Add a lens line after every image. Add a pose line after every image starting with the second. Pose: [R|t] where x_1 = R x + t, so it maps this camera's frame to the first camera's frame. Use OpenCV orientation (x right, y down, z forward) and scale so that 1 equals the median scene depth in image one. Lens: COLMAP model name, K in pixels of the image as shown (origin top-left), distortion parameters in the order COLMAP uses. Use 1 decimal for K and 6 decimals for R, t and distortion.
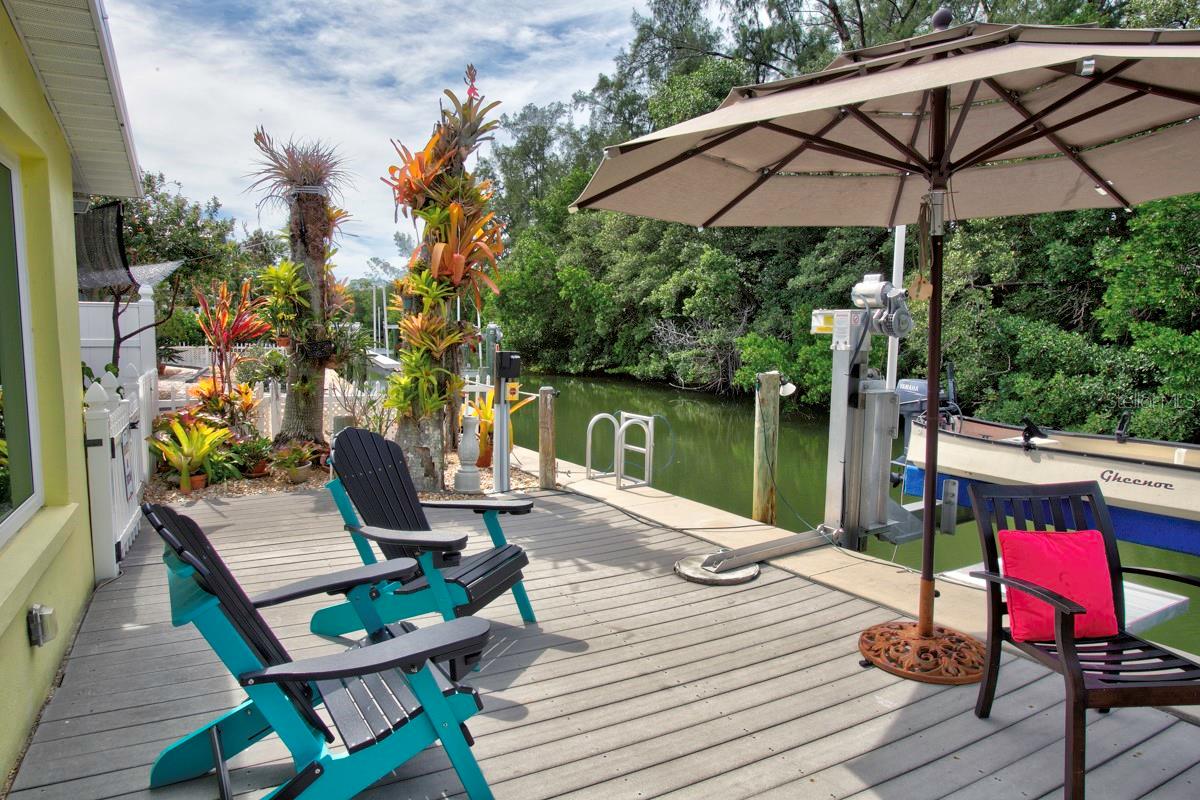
lens RADIAL K [[759.6, 0, 592.4], [0, 759.6, 386.3], [0, 0, 1]] dist [-0.071706, 0.065148]
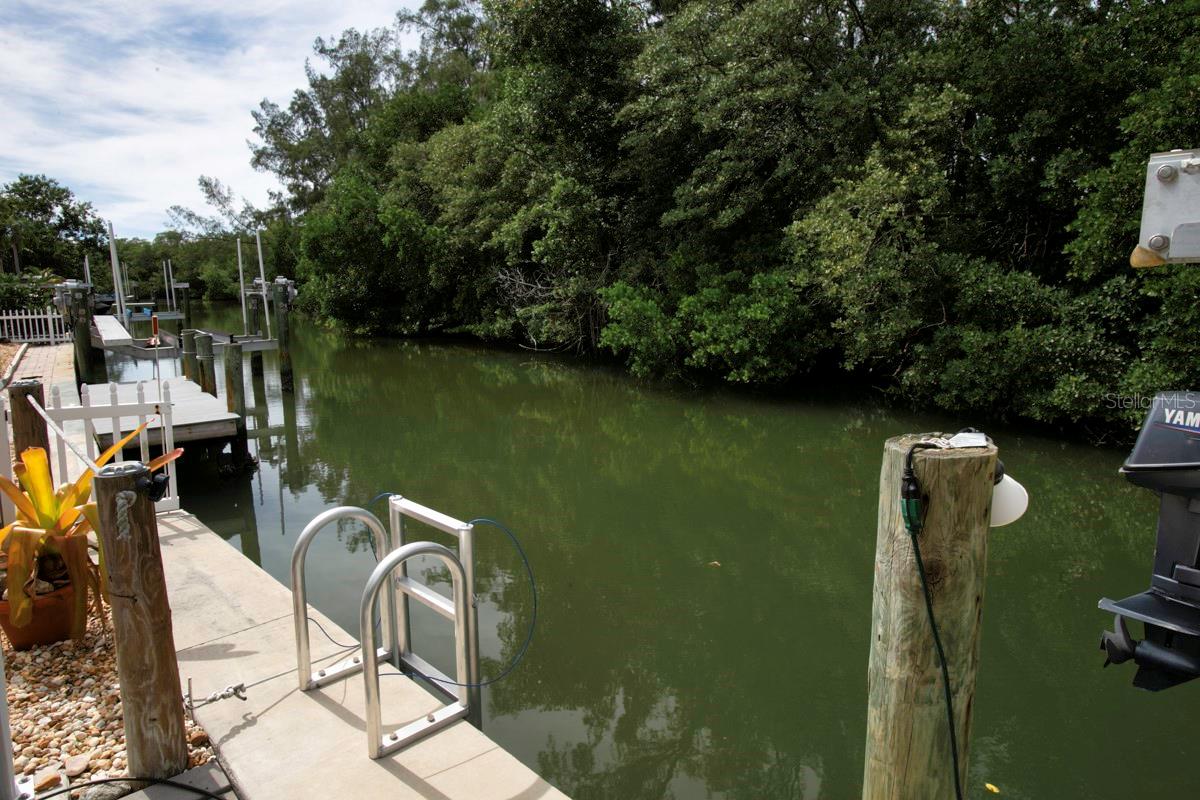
lens RADIAL K [[759.6, 0, 592.4], [0, 759.6, 386.3], [0, 0, 1]] dist [-0.071706, 0.065148]
pose [[0.980172, -0.048567, 0.192106, 0.016908], [0.036340, 0.997113, 0.066668, -0.010395], [-0.194789, -0.058365, 0.979107, 0.155641]]
